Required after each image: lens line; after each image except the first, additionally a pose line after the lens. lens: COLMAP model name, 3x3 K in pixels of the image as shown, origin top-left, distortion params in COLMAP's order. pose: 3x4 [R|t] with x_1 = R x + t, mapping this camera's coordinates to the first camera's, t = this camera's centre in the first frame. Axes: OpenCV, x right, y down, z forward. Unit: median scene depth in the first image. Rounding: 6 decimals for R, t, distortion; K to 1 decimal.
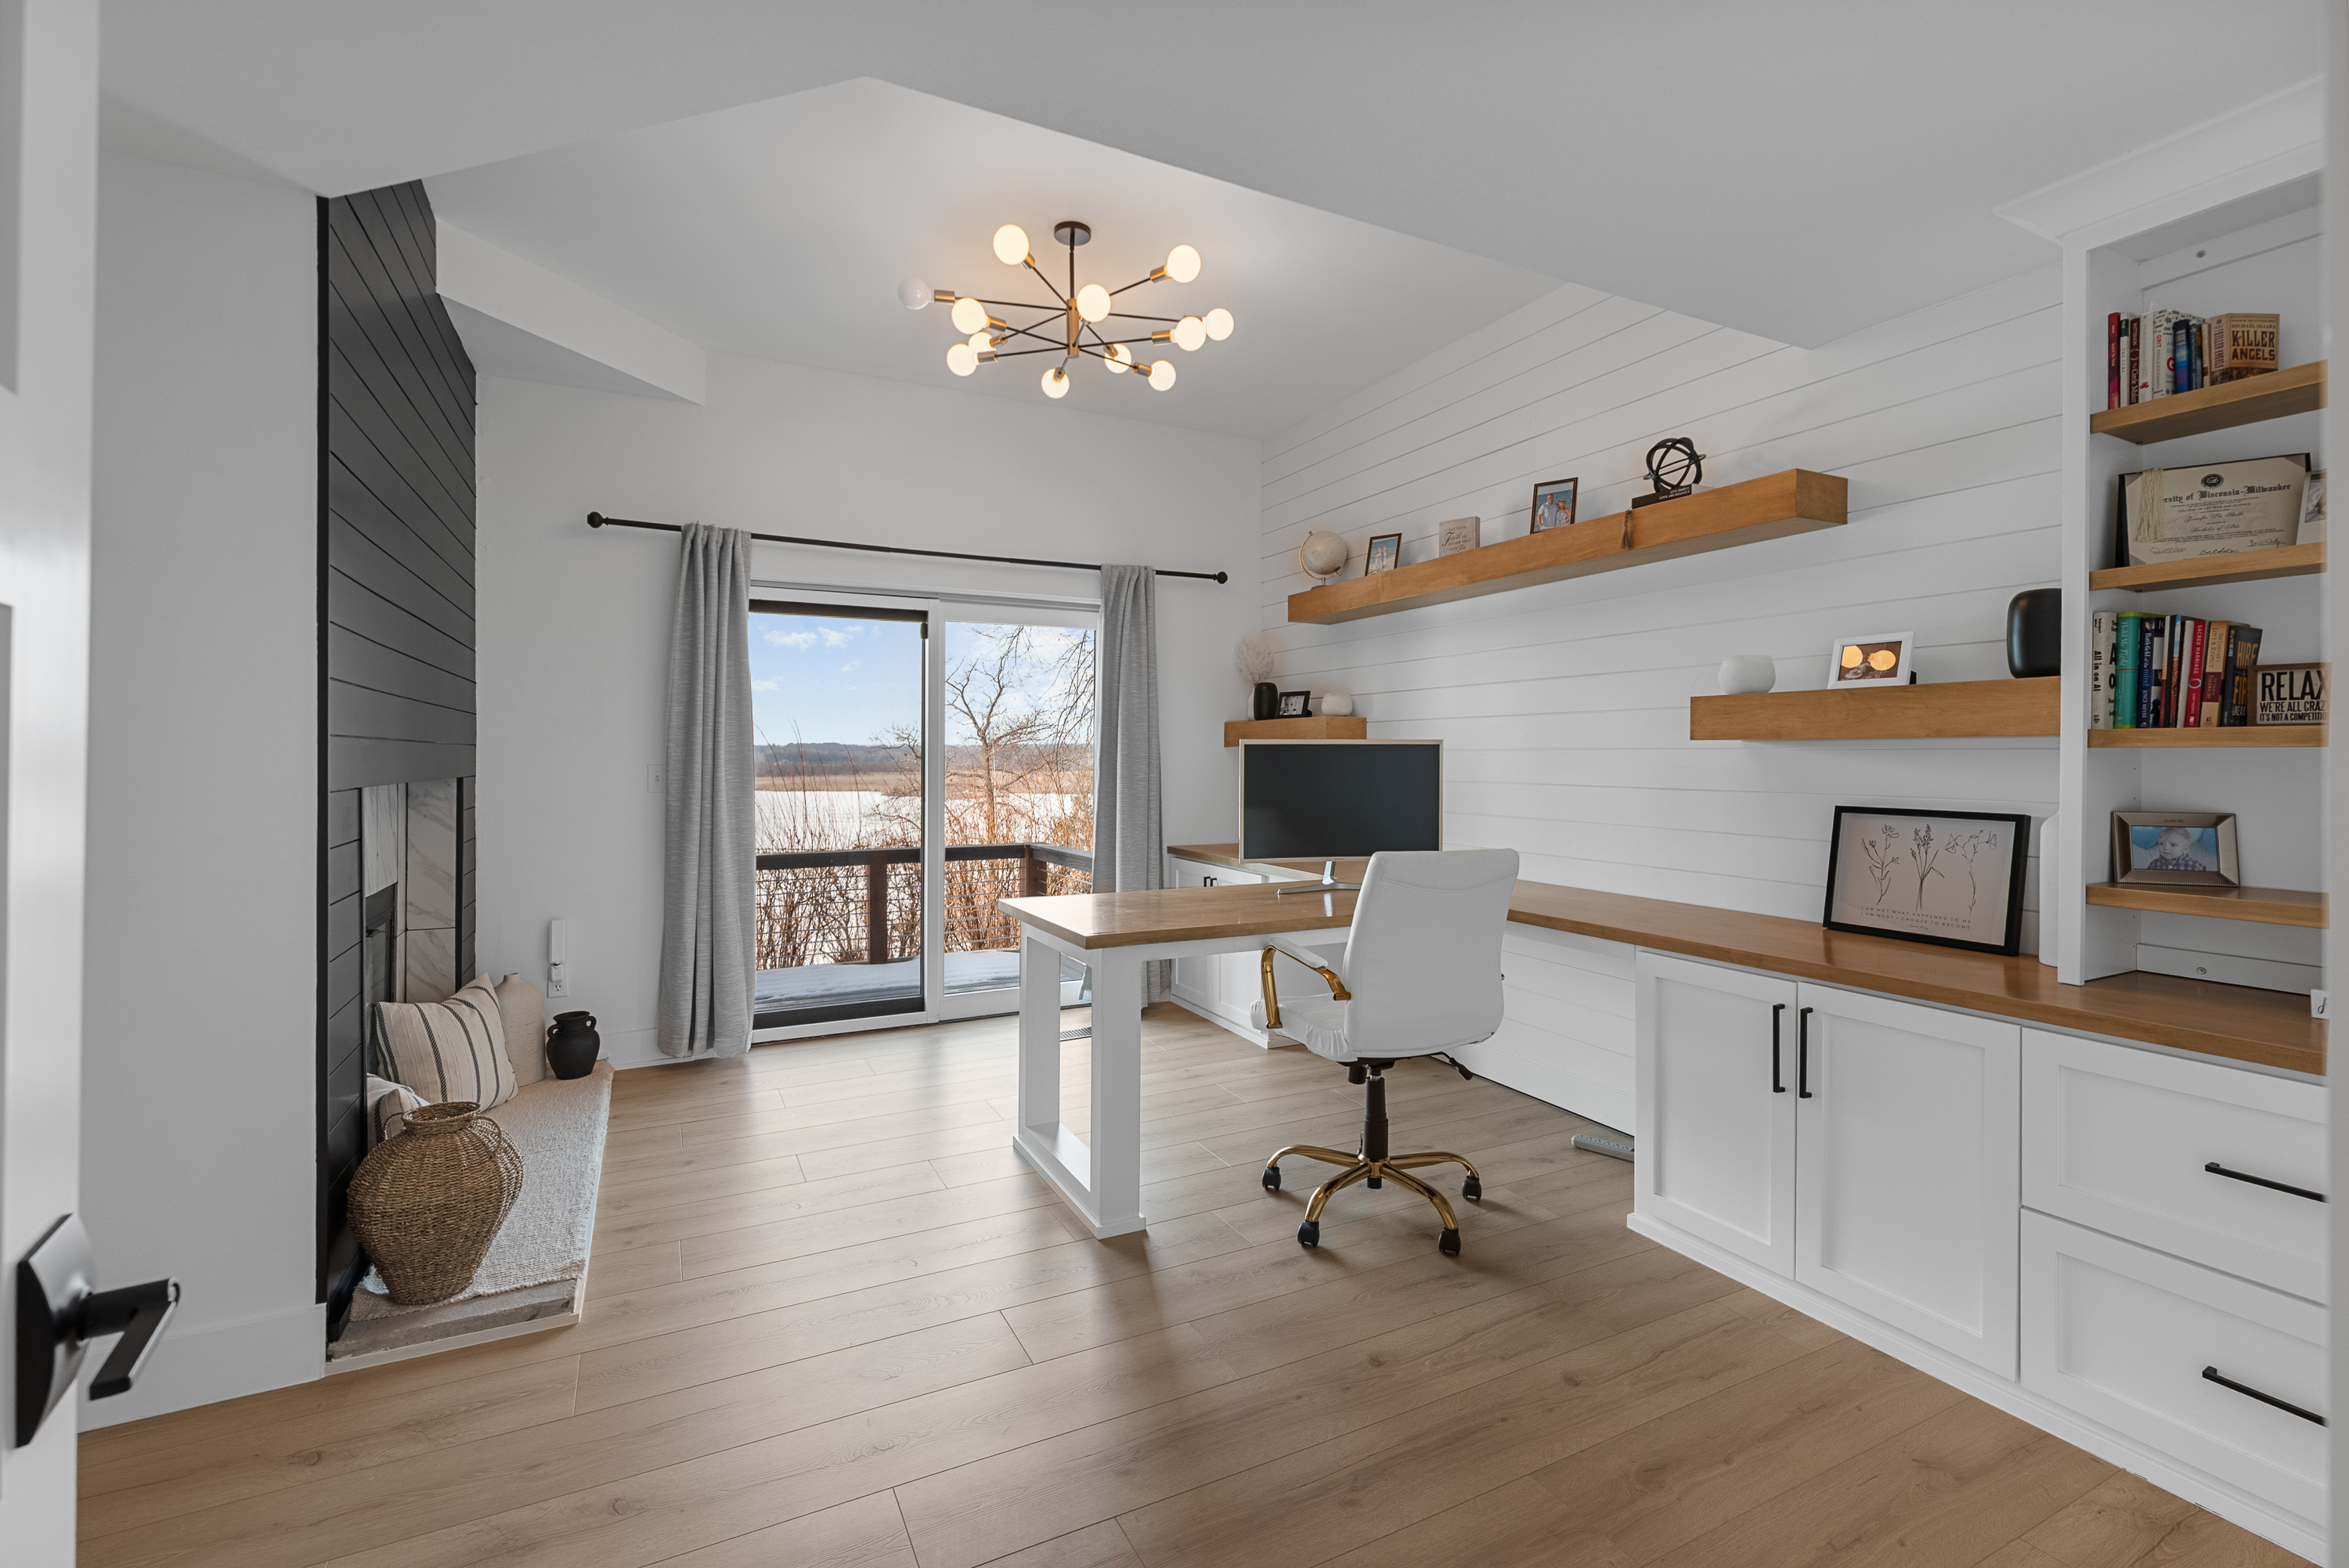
lens RADIAL K [[1023.9, 0, 1171.3], [0, 1023.9, 767.8], [0, 0, 1]] dist [0.000506, 0.000287]
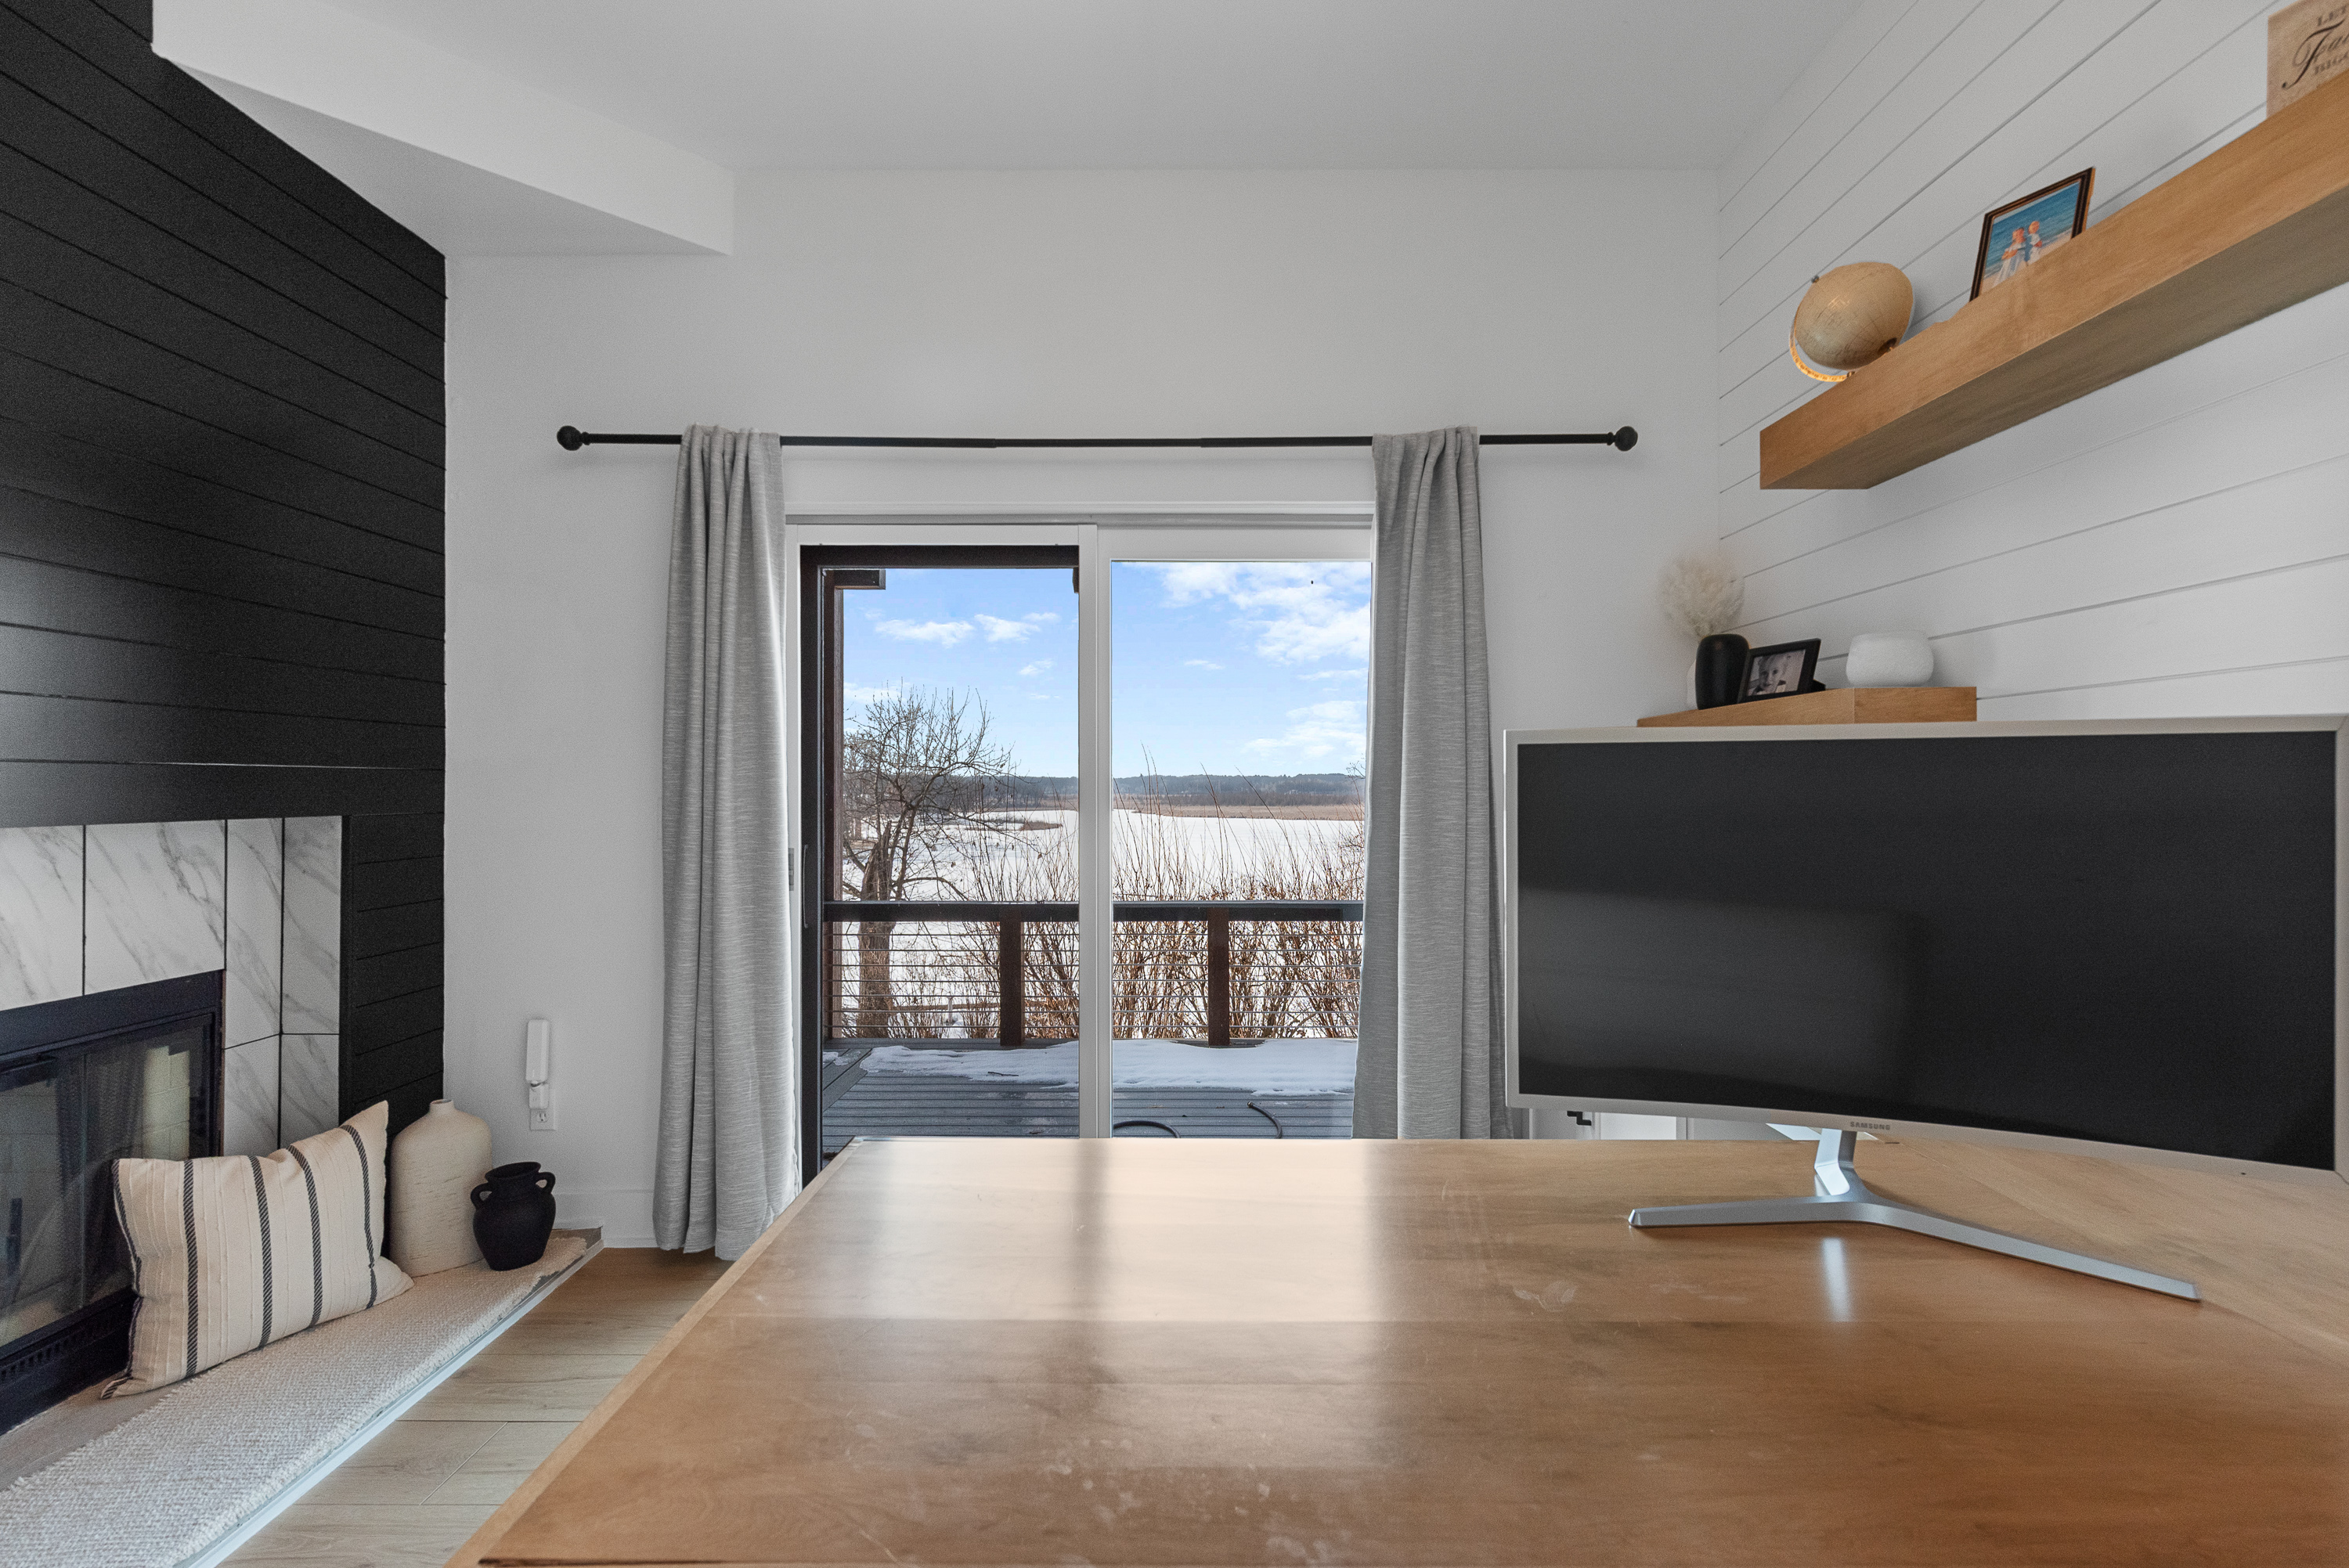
lens RADIAL K [[1023.9, 0, 1182.9], [0, 1023.9, 788.1], [0, 0, 1]] dist [0.000506, 0.000287]
pose [[0.893470, -0.002554, -0.449115, 0.090112], [-0.004111, 0.999895, -0.013863, -0.001585], [0.449104, 0.014233, 0.893366, 0.485523]]
